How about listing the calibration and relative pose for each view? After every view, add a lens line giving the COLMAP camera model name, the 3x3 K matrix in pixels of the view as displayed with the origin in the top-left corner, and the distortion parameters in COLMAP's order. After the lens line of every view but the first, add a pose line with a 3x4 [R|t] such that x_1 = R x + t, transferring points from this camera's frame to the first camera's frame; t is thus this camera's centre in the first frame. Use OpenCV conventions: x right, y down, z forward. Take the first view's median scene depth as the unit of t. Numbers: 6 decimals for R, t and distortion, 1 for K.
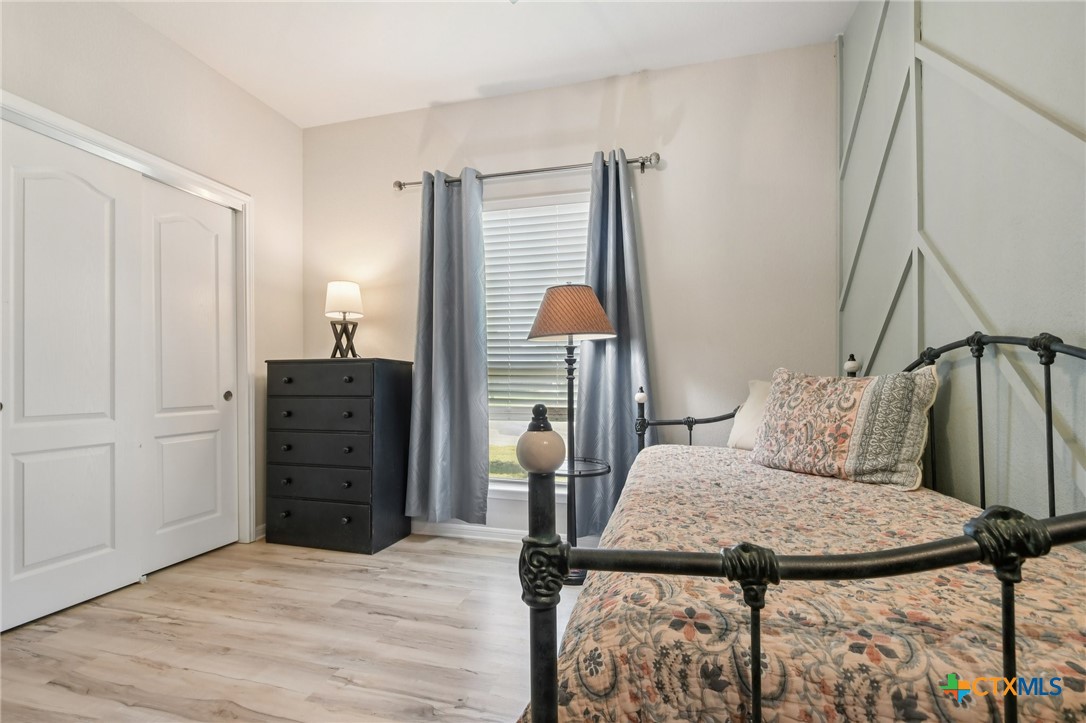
lens RADIAL K [[494.2, 0, 537.3], [0, 494.2, 378.6], [0, 0, 1]] dist [-0.001243, -0.000118]
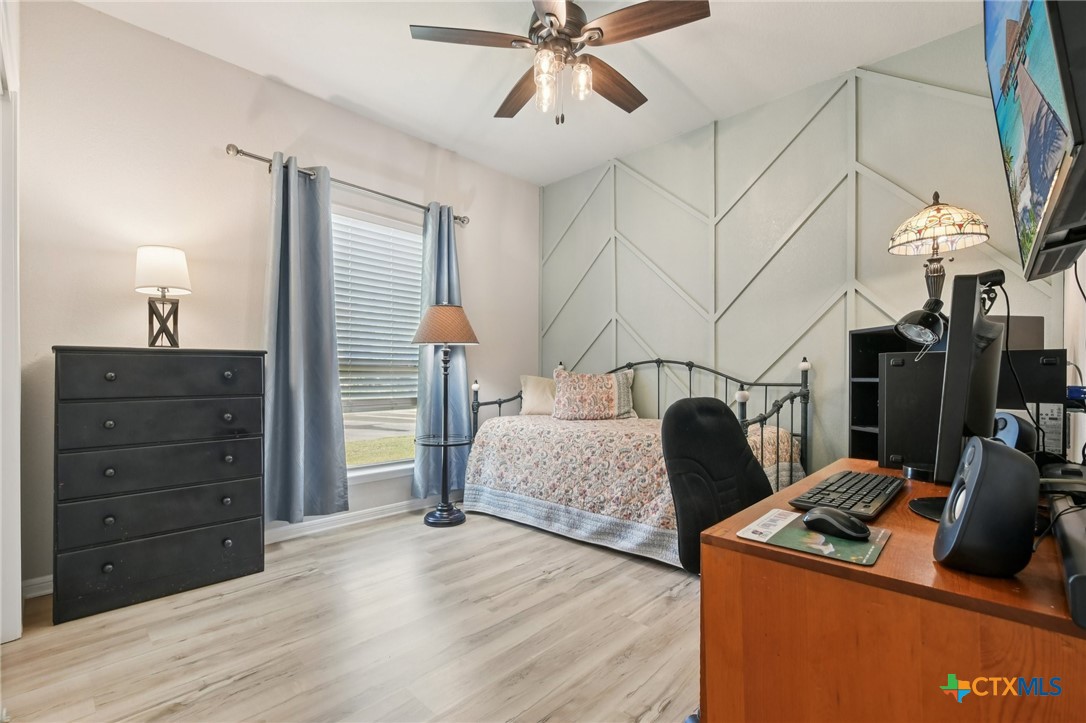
lens RADIAL K [[485.6, 0, 545.0], [0, 485.6, 375.8], [0, 0, 1]] dist [-0.015012, -0.000146]
pose [[0.460302, -0.004419, 0.887751, -0.903418], [-0.003100, 0.999974, 0.006586, -0.005050], [-0.887757, -0.005784, 0.460277, 0.149608]]
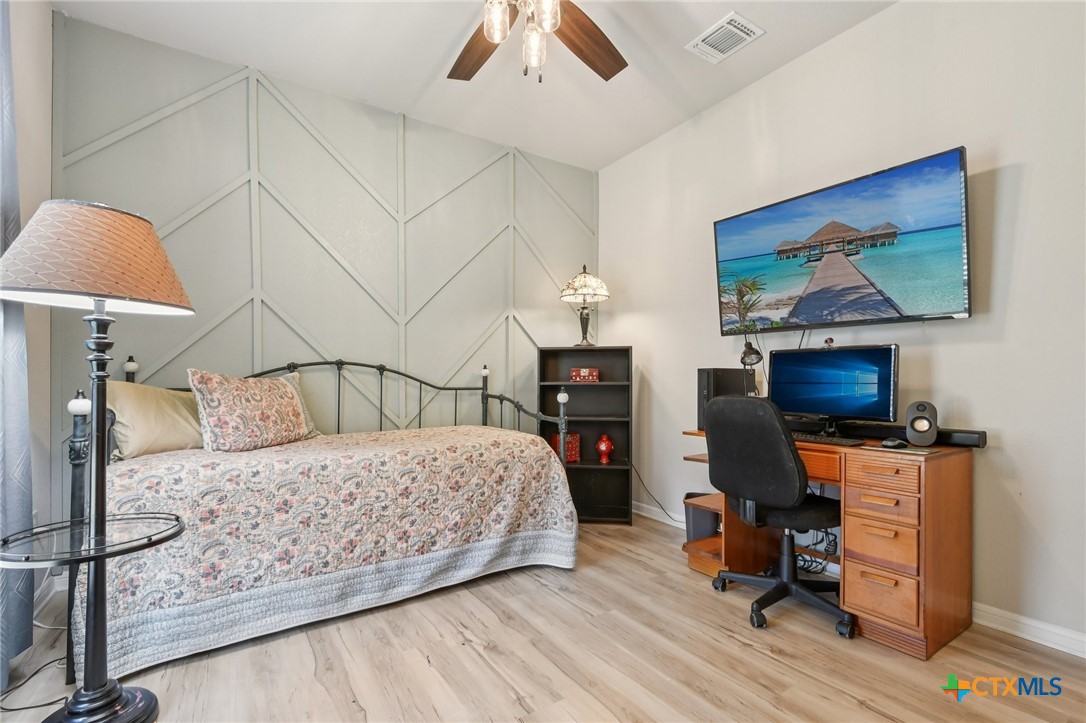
lens RADIAL K [[476.9, 0, 536.9], [0, 476.9, 380.2], [0, 0, 1]] dist [-0.000649, -0.000281]
pose [[-0.758470, -0.002971, 0.651701, -0.606176], [-0.006736, 0.999972, -0.003282, 0.002007], [-0.651673, -0.006879, -0.758469, 1.016081]]
